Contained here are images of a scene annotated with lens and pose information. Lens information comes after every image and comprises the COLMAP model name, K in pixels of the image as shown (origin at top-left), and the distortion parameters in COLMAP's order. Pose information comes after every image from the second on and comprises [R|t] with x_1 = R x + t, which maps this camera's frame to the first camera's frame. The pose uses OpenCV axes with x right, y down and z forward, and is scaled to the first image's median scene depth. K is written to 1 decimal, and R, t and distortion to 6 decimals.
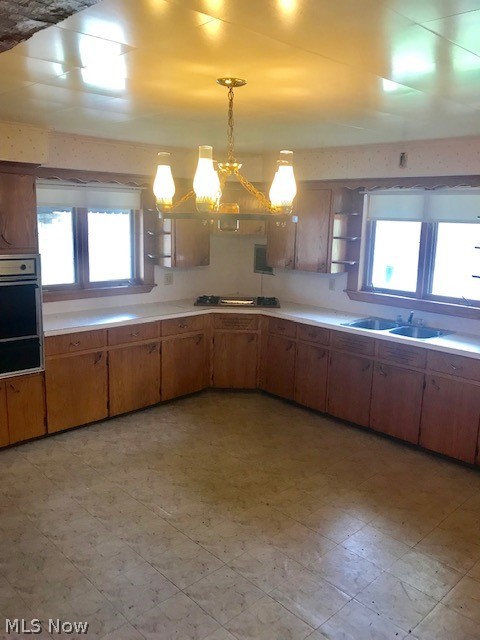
lens RADIAL K [[531.2, 0, 240.6], [0, 531.2, 319.5], [0, 0, 1]] dist [0.021524, 0.012055]
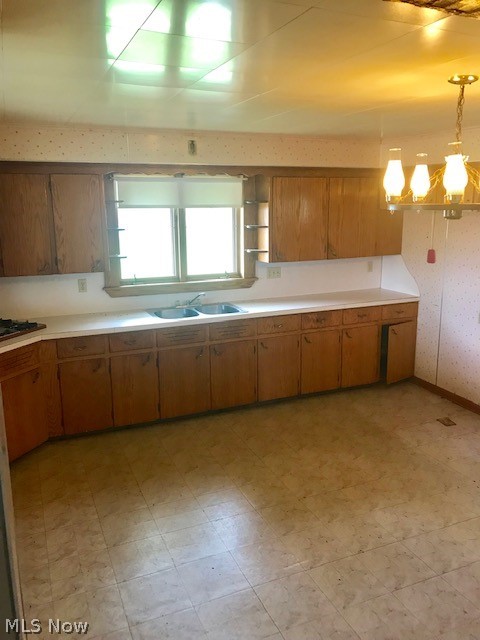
lens RADIAL K [[531.2, 0, 241.3], [0, 531.2, 319.5], [0, 0, 1]] dist [0.021524, 0.012055]
pose [[0.343491, -0.230282, 0.910486, -0.657834], [0.199517, 0.965235, 0.168859, -0.131999], [-0.917719, 0.123656, 0.377494, 0.557866]]
